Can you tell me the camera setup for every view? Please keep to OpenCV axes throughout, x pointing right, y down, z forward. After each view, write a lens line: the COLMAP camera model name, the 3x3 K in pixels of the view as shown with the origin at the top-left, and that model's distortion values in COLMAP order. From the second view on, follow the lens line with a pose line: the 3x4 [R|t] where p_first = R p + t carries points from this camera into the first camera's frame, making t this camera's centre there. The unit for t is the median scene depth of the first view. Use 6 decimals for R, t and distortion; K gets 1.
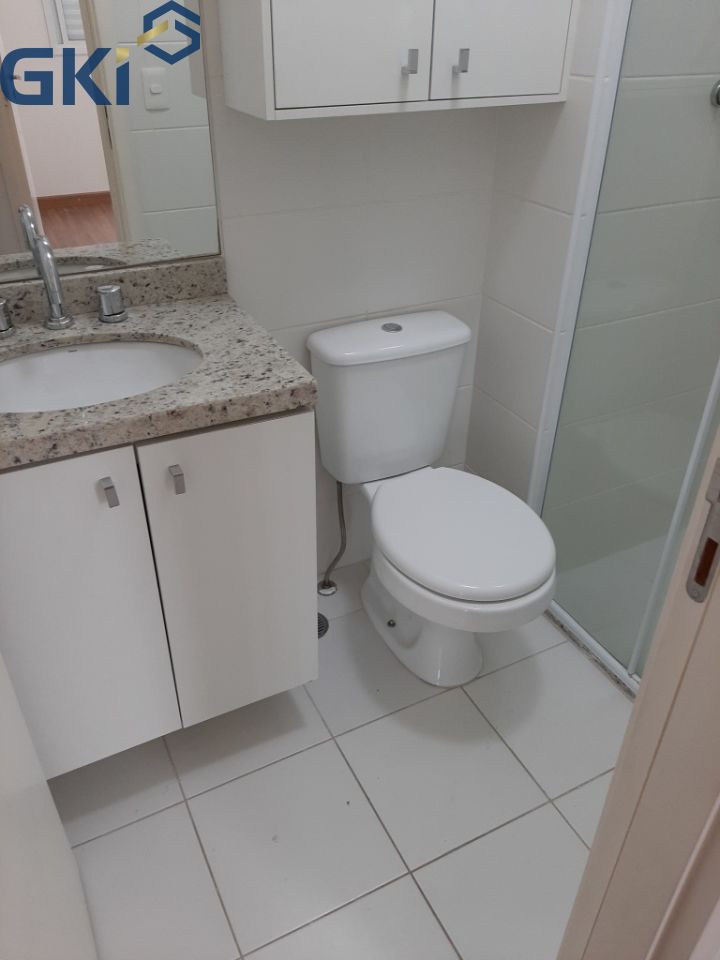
lens RADIAL K [[749.6, 0, 364.4], [0, 749.6, 477.4], [0, 0, 1]] dist [0.072749, -0.115387]
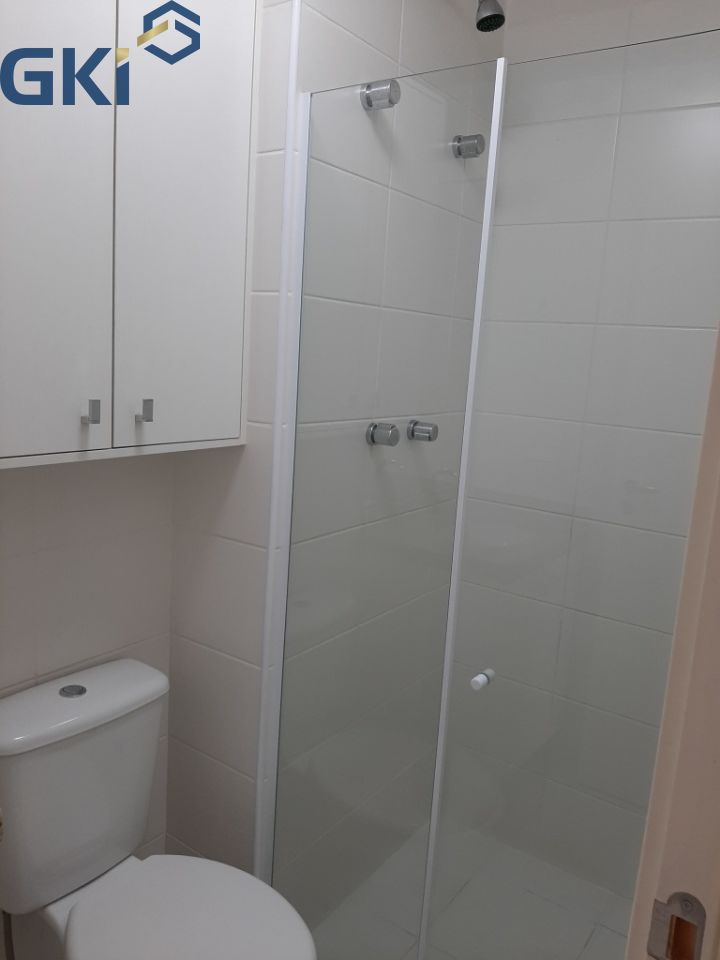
lens RADIAL K [[749.6, 0, 349.9], [0, 749.6, 476.5], [0, 0, 1]] dist [0.072749, -0.115387]
pose [[0.892474, -0.034694, 0.449764, -0.065605], [0.200961, 0.923213, -0.327555, -0.098605], [-0.403863, 0.382719, 0.830916, 0.123103]]
